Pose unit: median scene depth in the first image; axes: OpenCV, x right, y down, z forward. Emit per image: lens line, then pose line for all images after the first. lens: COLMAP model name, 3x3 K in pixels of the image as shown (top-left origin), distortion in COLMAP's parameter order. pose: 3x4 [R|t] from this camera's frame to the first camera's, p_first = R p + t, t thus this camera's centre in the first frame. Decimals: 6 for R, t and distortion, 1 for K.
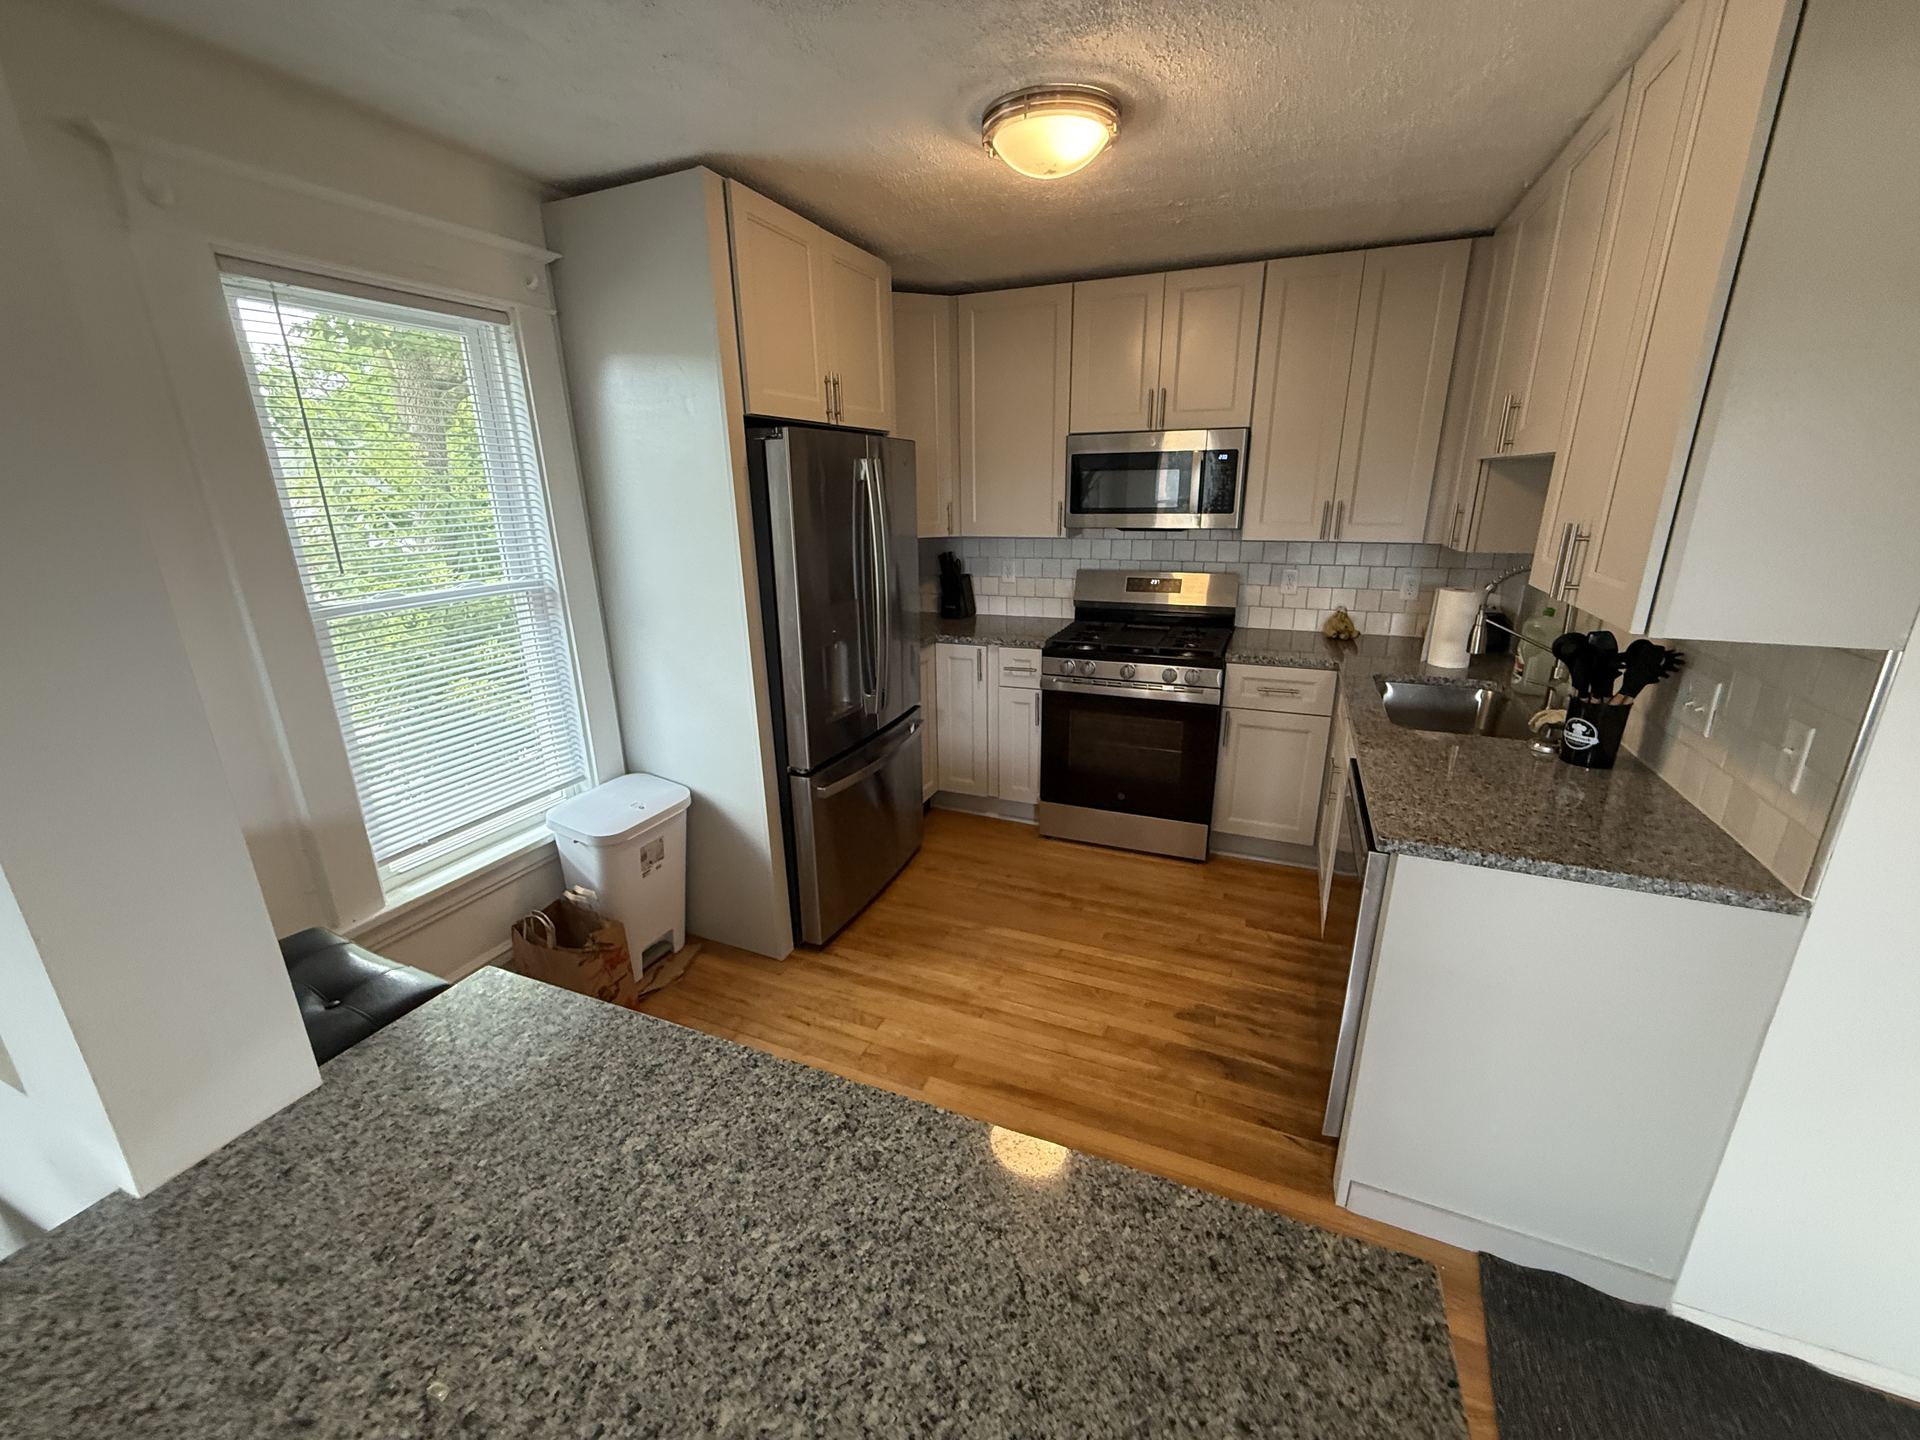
lens RADIAL K [[769.8, 0, 961.6], [0, 769.8, 718.7], [0, 0, 1]] dist [0.013878, 0.000134]
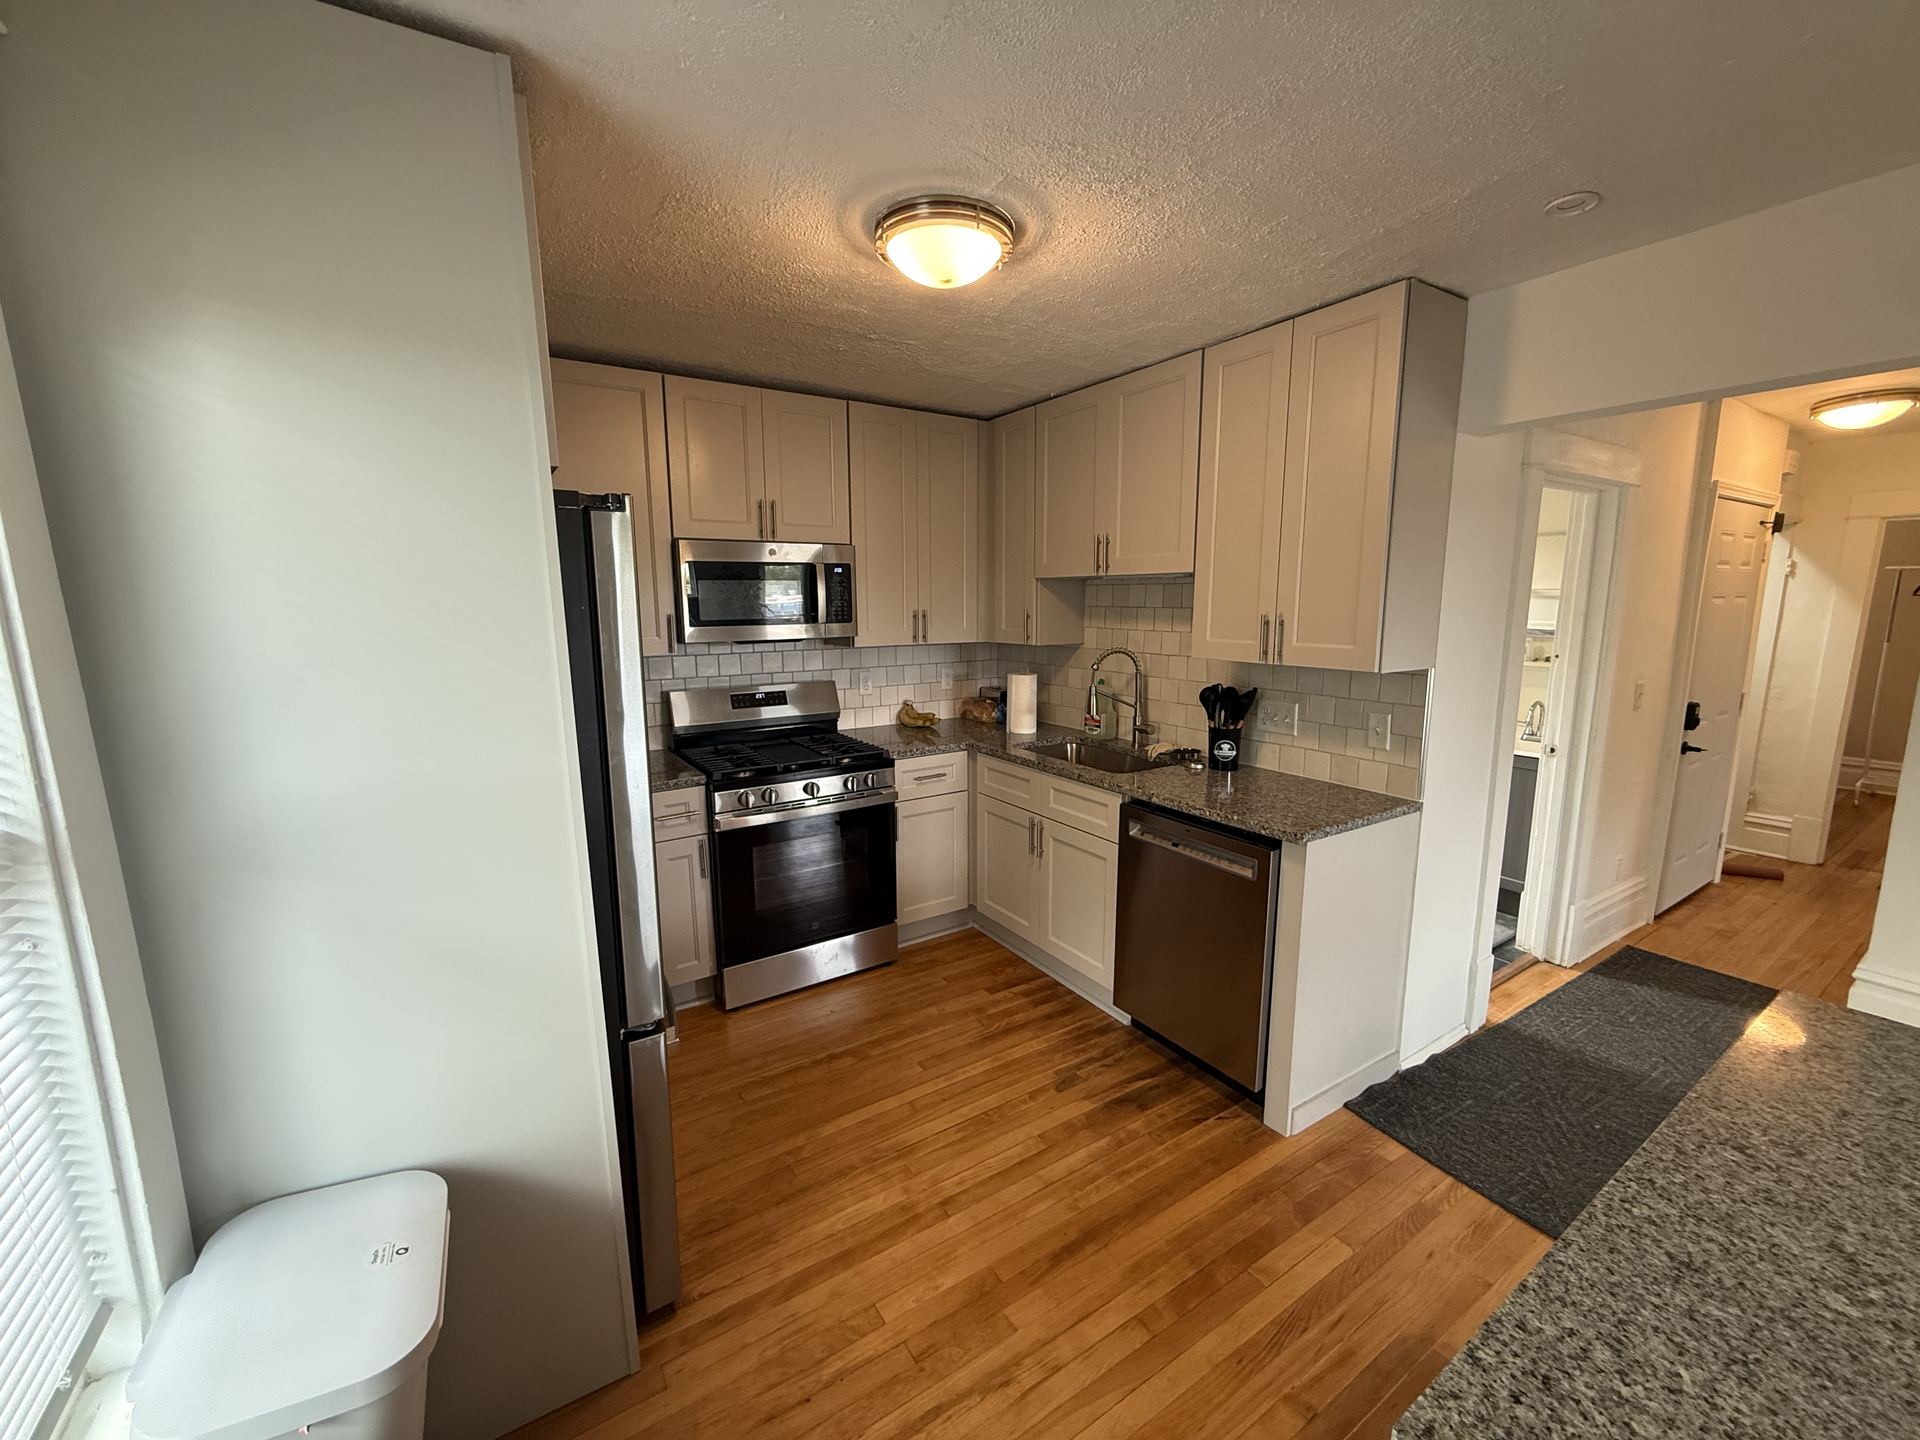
lens RADIAL K [[769.8, 0, 964.4], [0, 769.8, 718.5], [0, 0, 1]] dist [0.013878, 0.000134]
pose [[0.568455, -0.121788, 0.813650, -0.481229], [0.242602, 0.969821, -0.024330, -0.085605], [-0.786132, 0.211224, 0.580845, 0.336077]]
